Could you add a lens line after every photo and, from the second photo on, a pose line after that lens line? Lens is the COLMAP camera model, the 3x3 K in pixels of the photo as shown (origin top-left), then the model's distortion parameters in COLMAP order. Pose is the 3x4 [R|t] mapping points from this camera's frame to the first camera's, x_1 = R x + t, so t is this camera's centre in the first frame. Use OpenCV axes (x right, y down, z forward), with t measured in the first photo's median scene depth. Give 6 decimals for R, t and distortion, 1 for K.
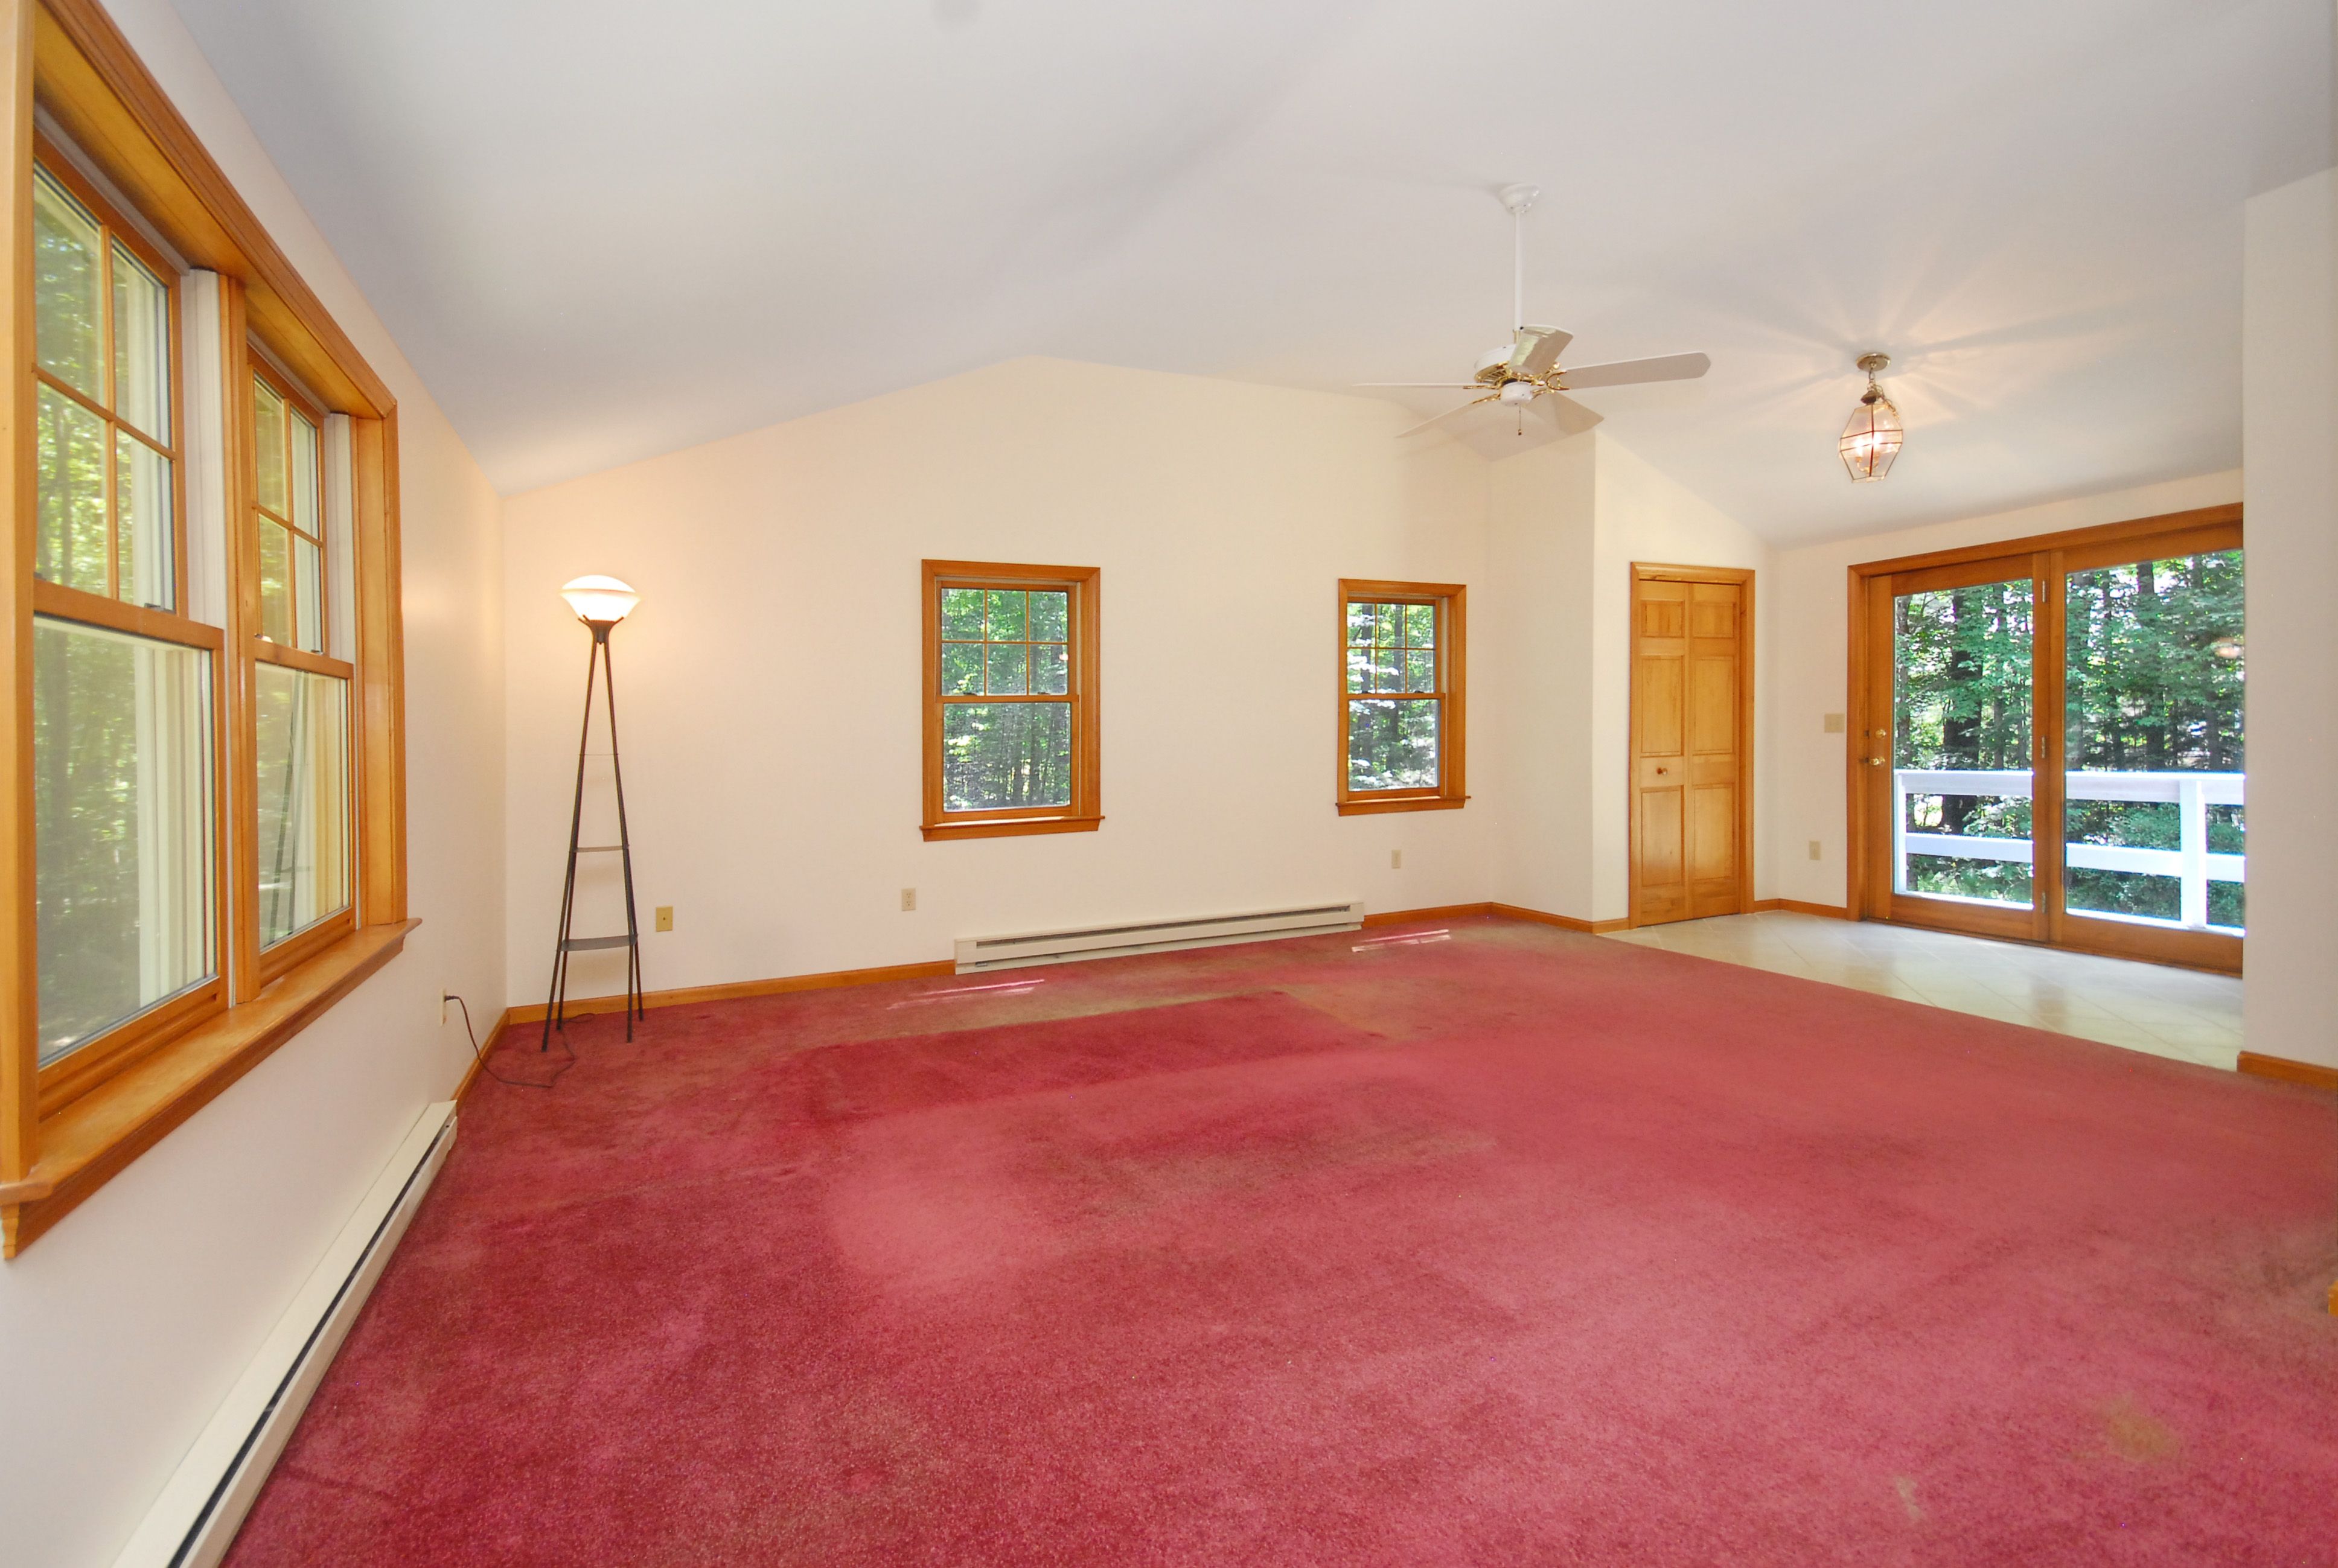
lens RADIAL K [[1054.2, 0, 1156.0], [0, 1054.2, 772.8], [0, 0, 1]] dist [-0.006239, -0.000312]
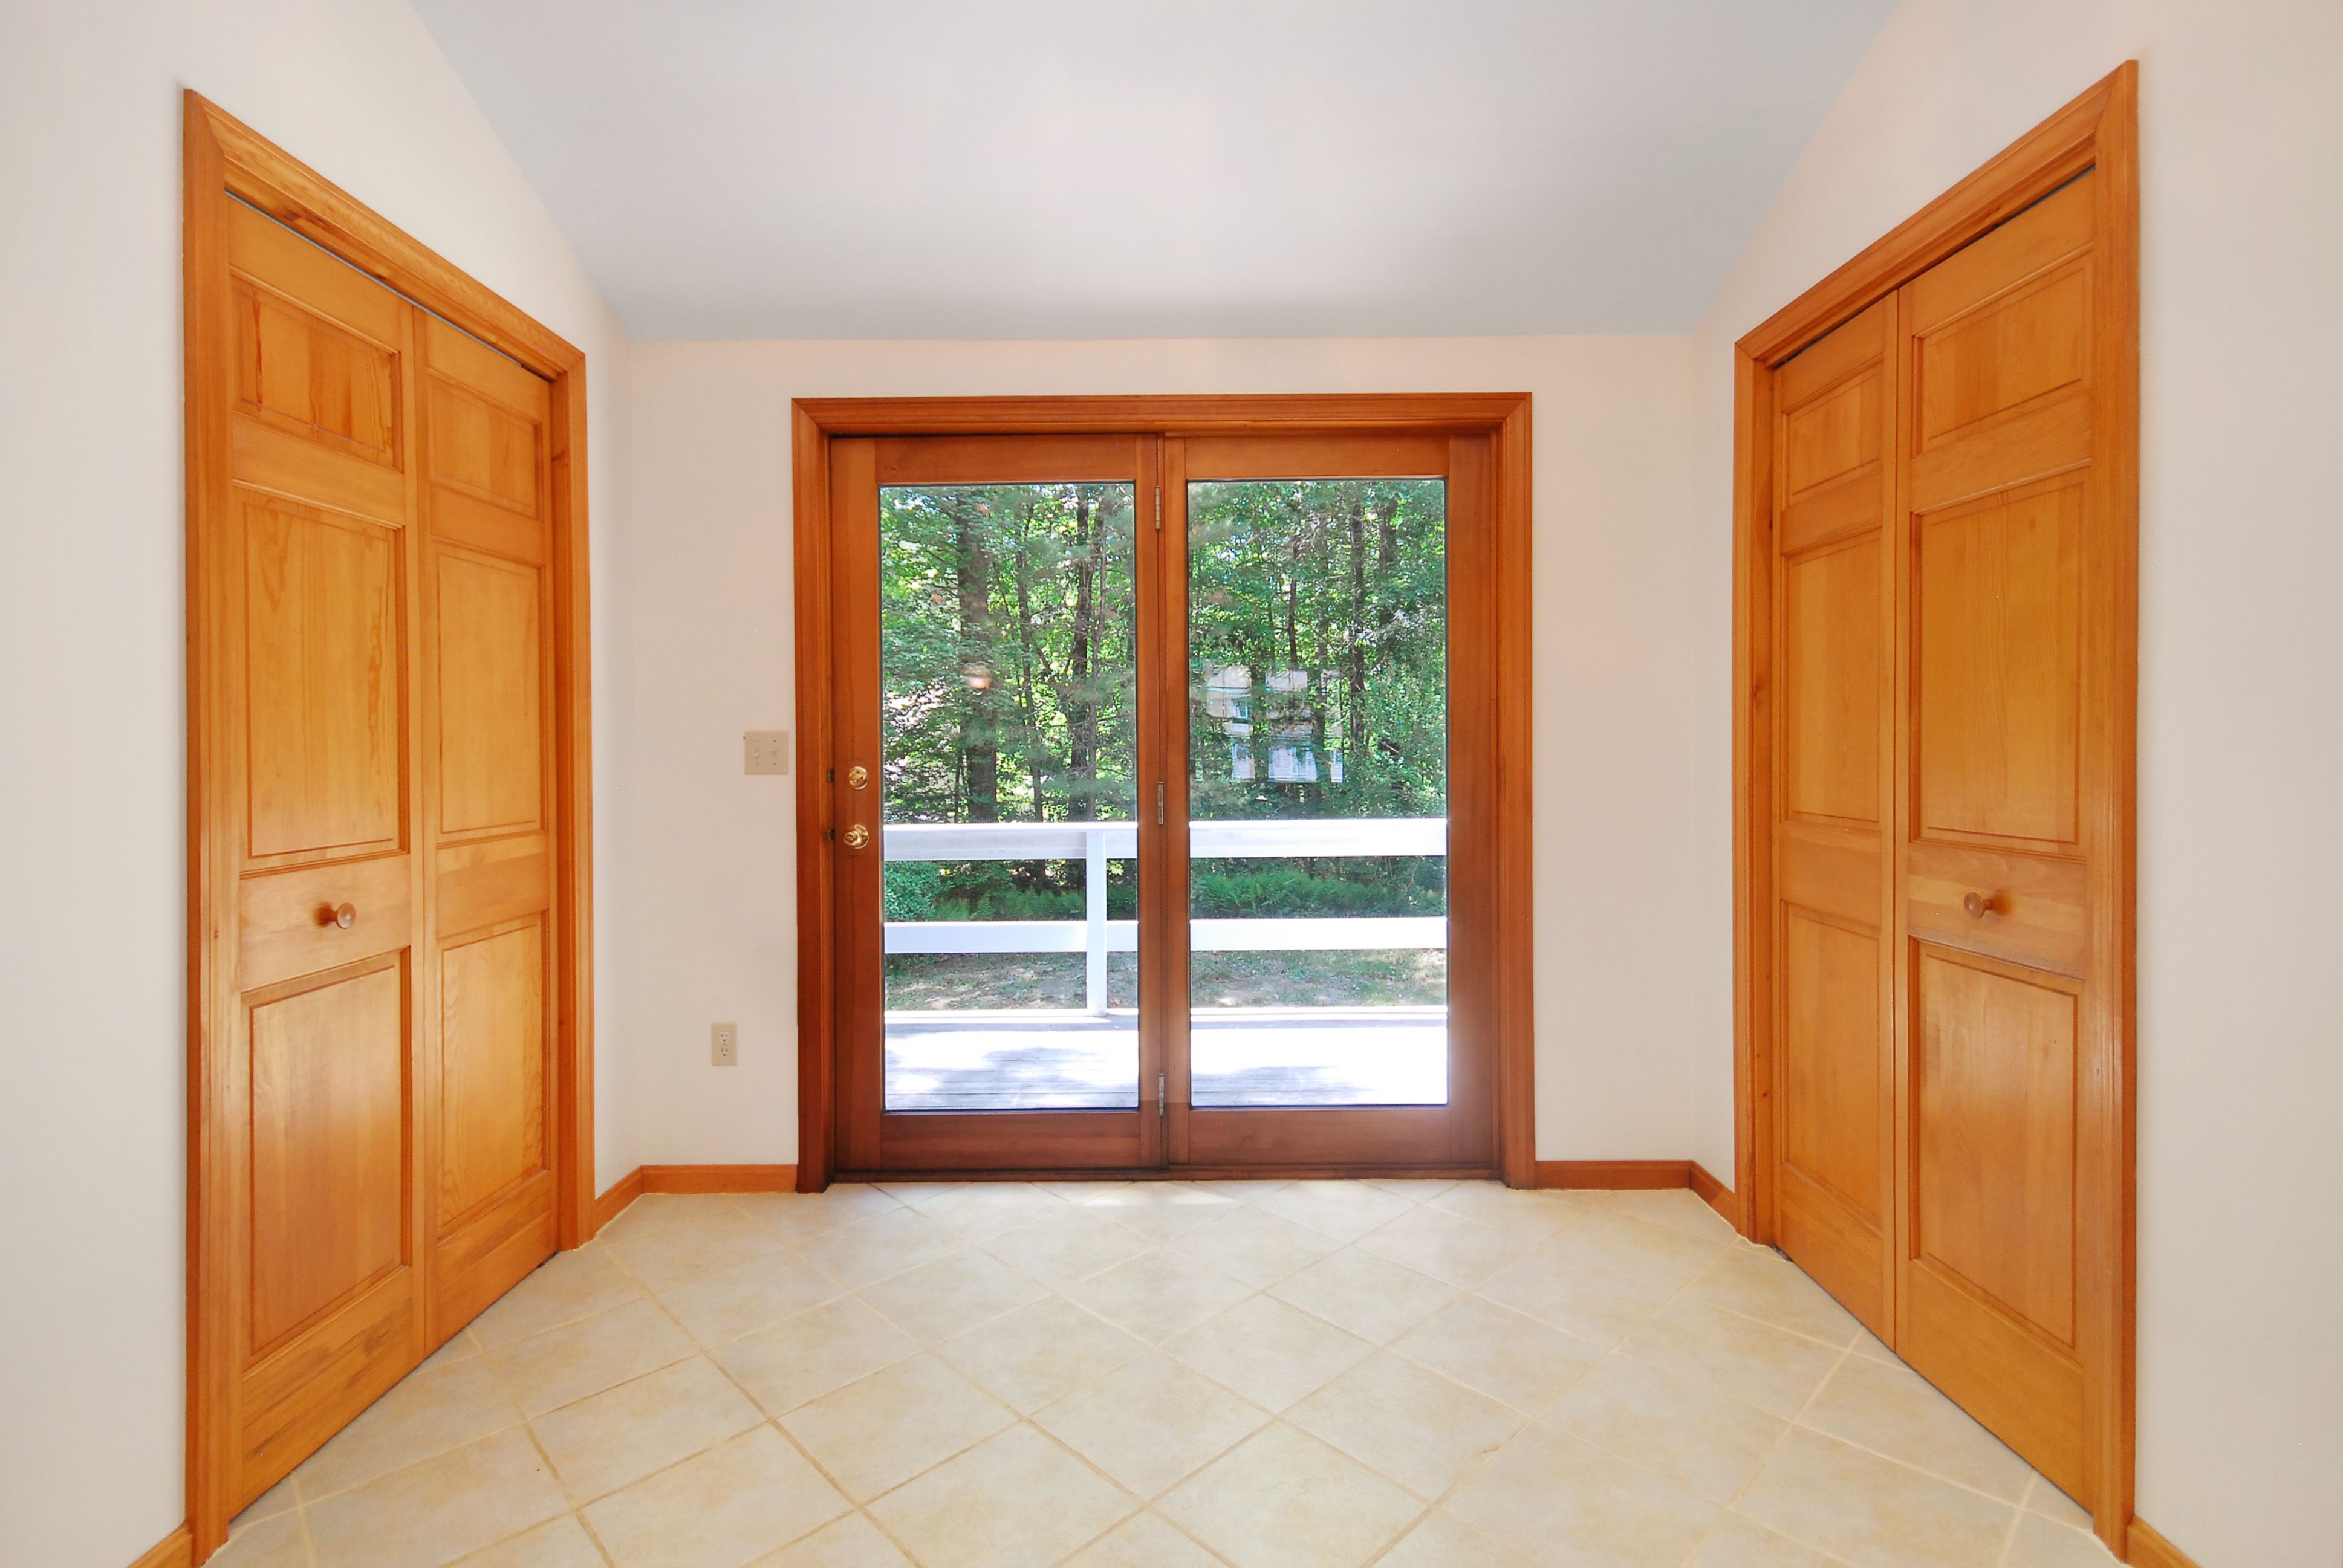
lens RADIAL K [[1056.4, 0, 1158.5], [0, 1056.4, 772.8], [0, 0, 1]] dist [-0.006239, -0.000312]
pose [[0.402150, -0.007926, 0.915540, 0.306252], [0.026976, 0.999631, -0.003195, -0.033037], [-0.915176, 0.025982, 0.402215, 0.672419]]
